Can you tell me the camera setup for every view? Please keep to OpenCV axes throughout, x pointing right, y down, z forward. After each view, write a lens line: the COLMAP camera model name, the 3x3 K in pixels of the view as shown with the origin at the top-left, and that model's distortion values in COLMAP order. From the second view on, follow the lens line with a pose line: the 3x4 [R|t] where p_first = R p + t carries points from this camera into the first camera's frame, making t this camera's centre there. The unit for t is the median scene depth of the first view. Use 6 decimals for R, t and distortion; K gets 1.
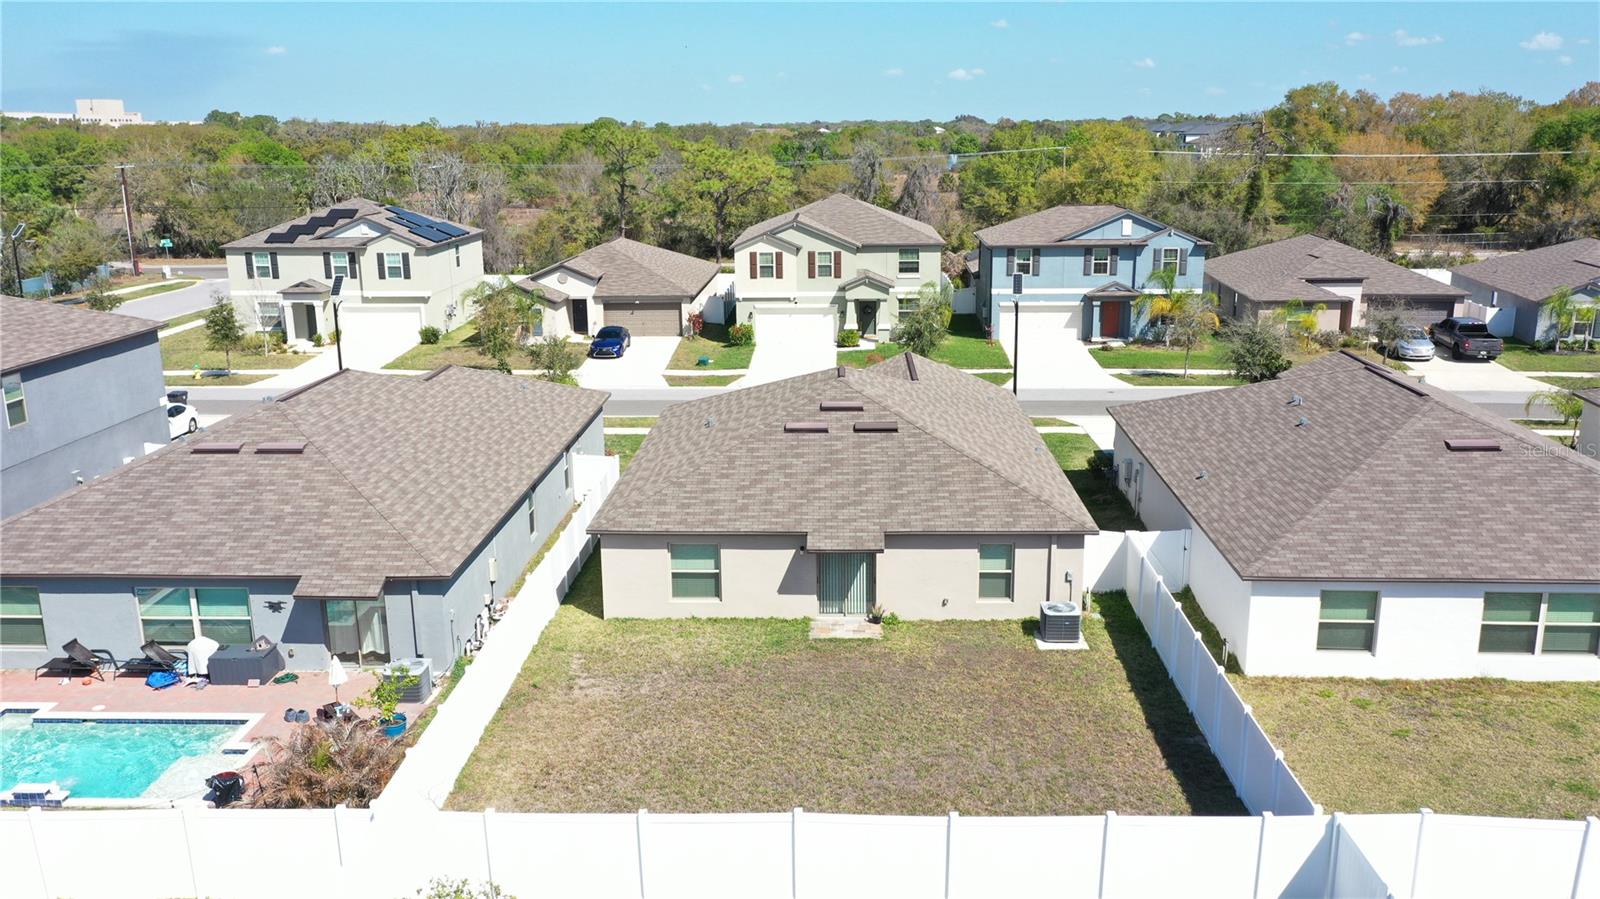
lens RADIAL K [[1268.8, 0, 800.0], [0, 1268.8, 449.5], [0, 0, 1]] dist [0.020397, 0.009694]
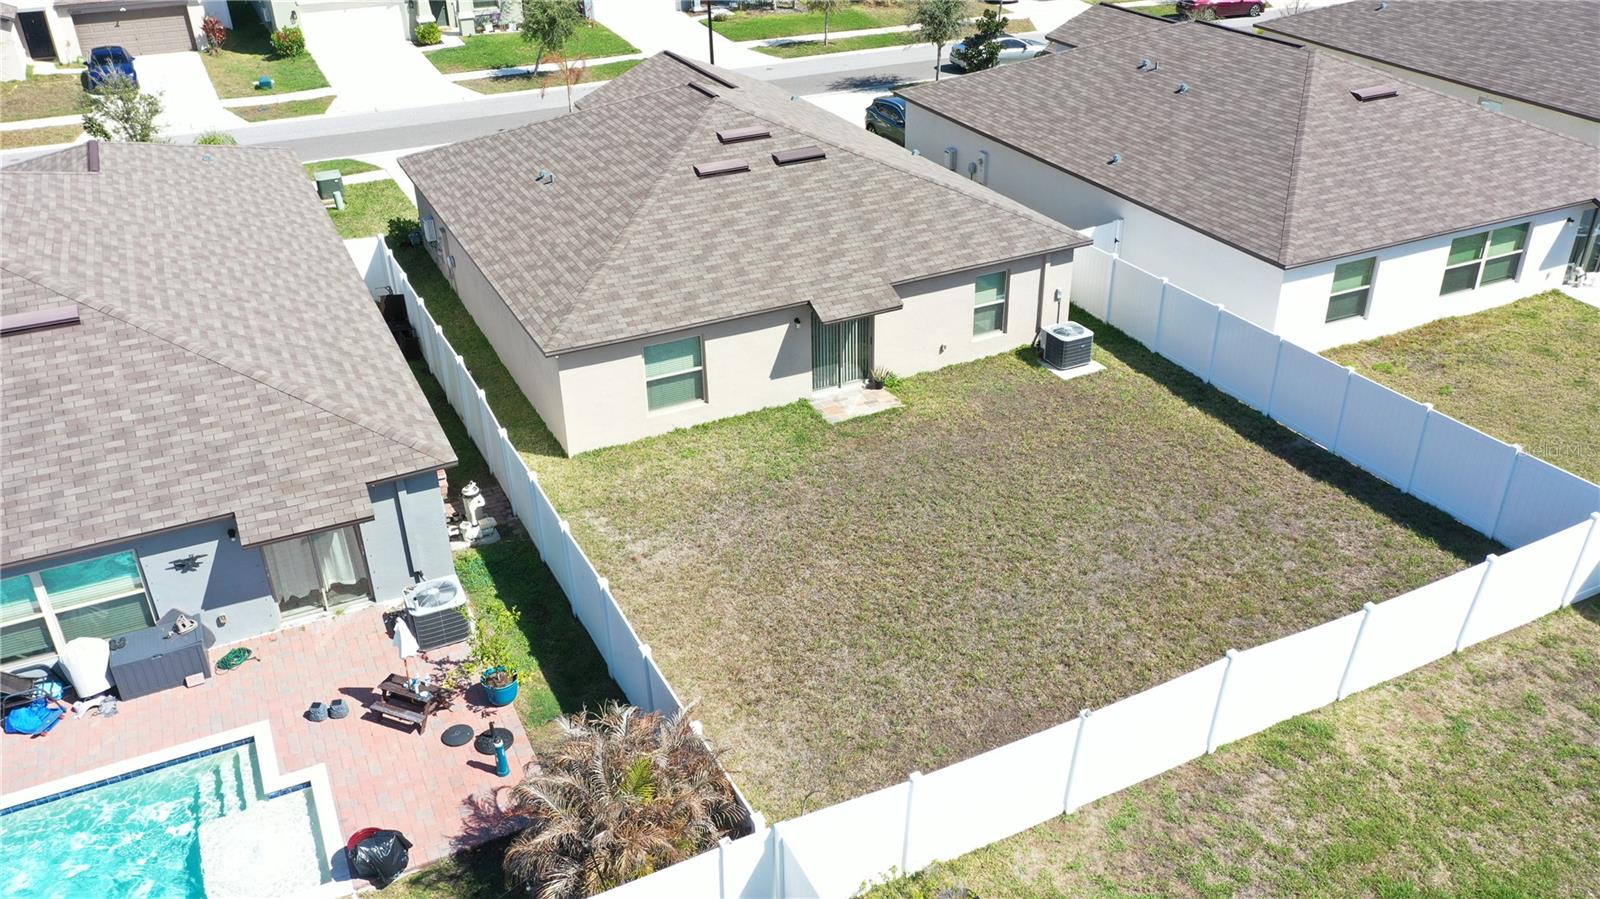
lens RADIAL K [[1268.8, 0, 800.0], [0, 1268.8, 449.5], [0, 0, 1]] dist [0.020397, 0.009694]
pose [[0.881405, -0.234708, 0.409925, -0.357248], [0.123910, 0.952313, 0.278831, -0.072871], [-0.455820, -0.194969, 0.868455, 0.266195]]
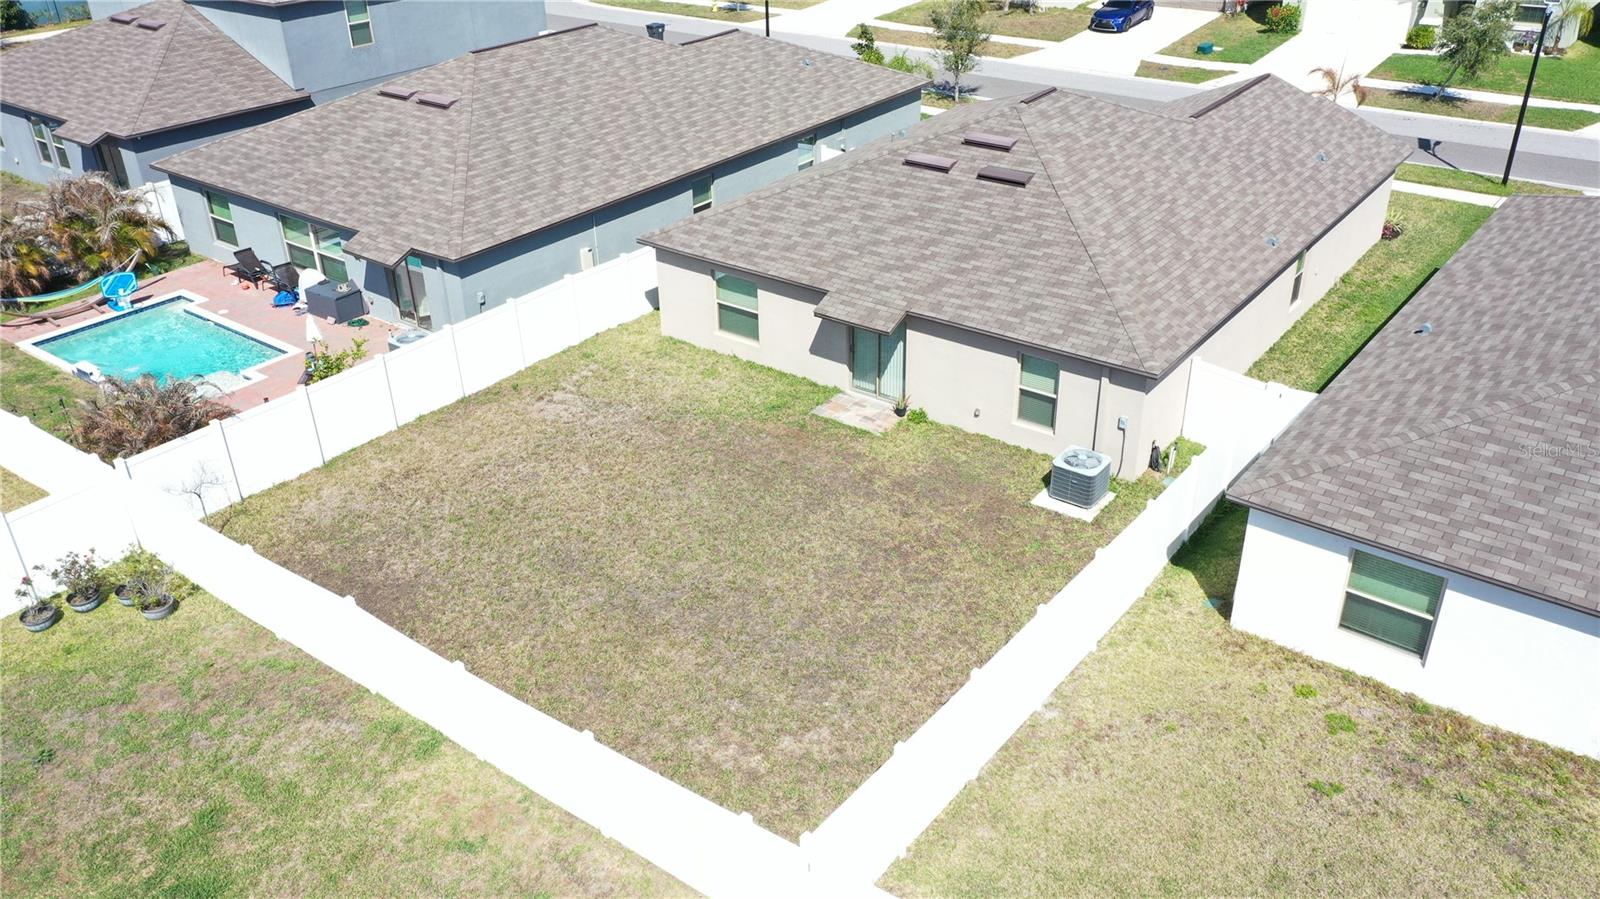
lens RADIAL K [[1268.8, 0, 800.0], [0, 1268.8, 449.5], [0, 0, 1]] dist [0.020397, 0.009694]
pose [[0.819086, 0.274772, -0.503586, 0.438908], [-0.130878, 0.944184, 0.302302, -0.086898], [0.558543, -0.181703, 0.809329, 0.287599]]
